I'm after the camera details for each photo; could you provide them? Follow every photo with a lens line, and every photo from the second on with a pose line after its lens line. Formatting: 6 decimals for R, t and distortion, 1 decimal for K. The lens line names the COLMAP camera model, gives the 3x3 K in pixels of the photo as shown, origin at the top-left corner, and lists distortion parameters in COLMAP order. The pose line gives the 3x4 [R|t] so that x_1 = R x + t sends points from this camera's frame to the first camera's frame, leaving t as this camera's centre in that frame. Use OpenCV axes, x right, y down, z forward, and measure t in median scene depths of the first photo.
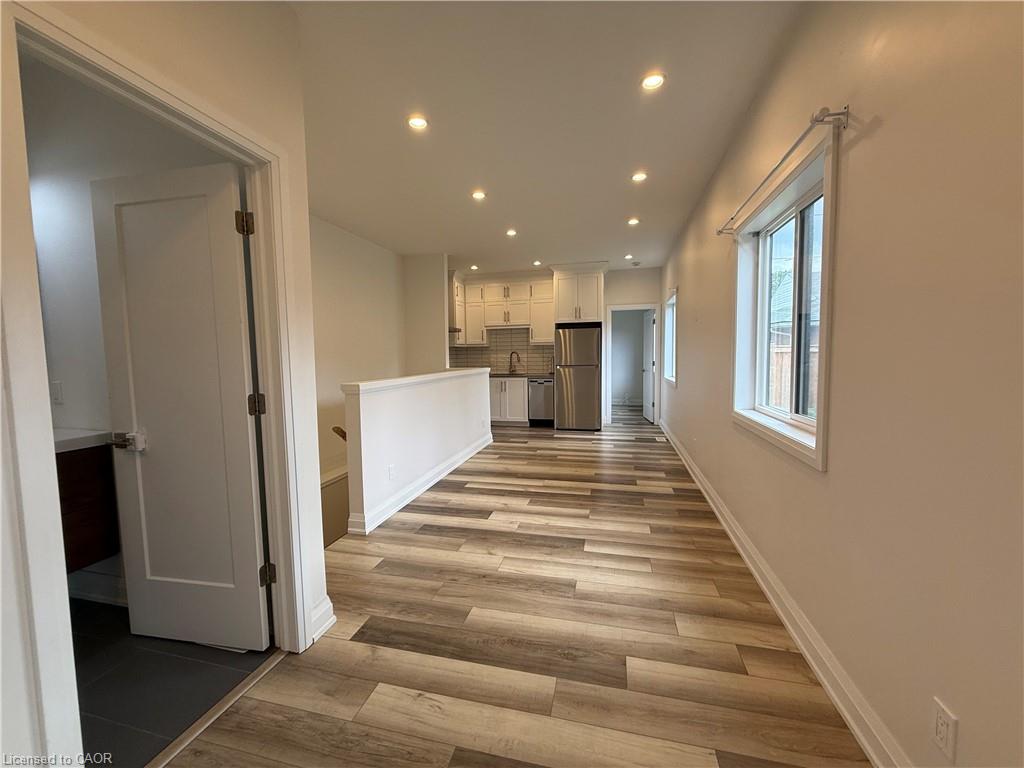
lens RADIAL K [[408.3, 0, 512.1], [0, 408.3, 386.1], [0, 0, 1]] dist [0.002532, -0.001091]
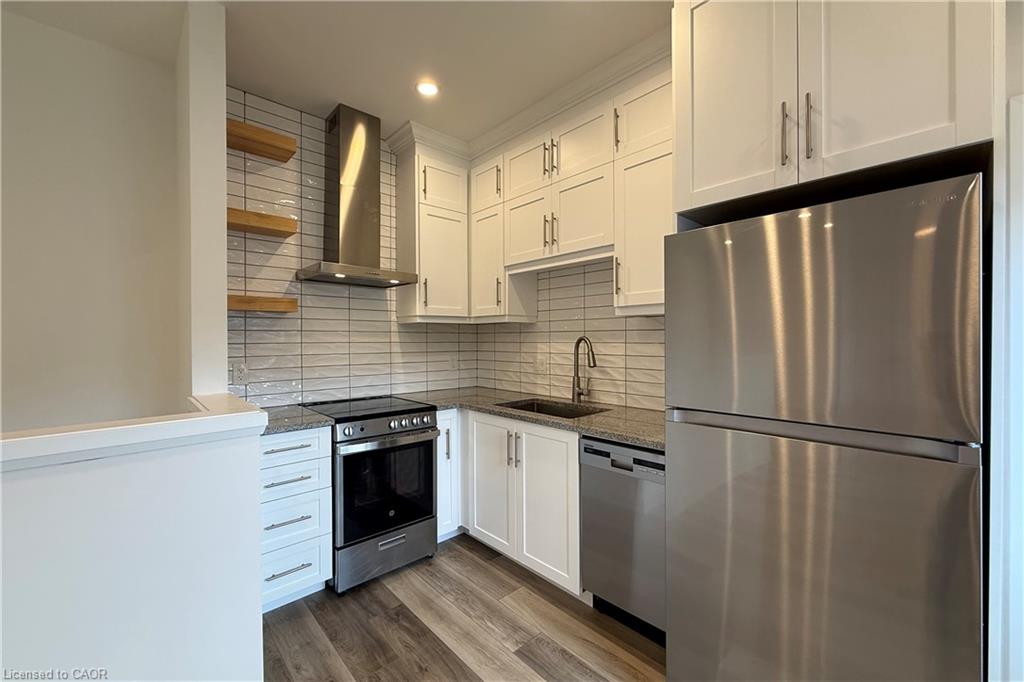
lens RADIAL K [[406.4, 0, 511.8], [0, 406.4, 341.8], [0, 0, 1]] dist [-0.001494, 0.001212]
pose [[0.838392, 0.014883, -0.544864, 0.298757], [-0.049718, 0.997548, -0.049254, -0.133646], [0.542795, 0.068383, 0.837076, 1.515922]]
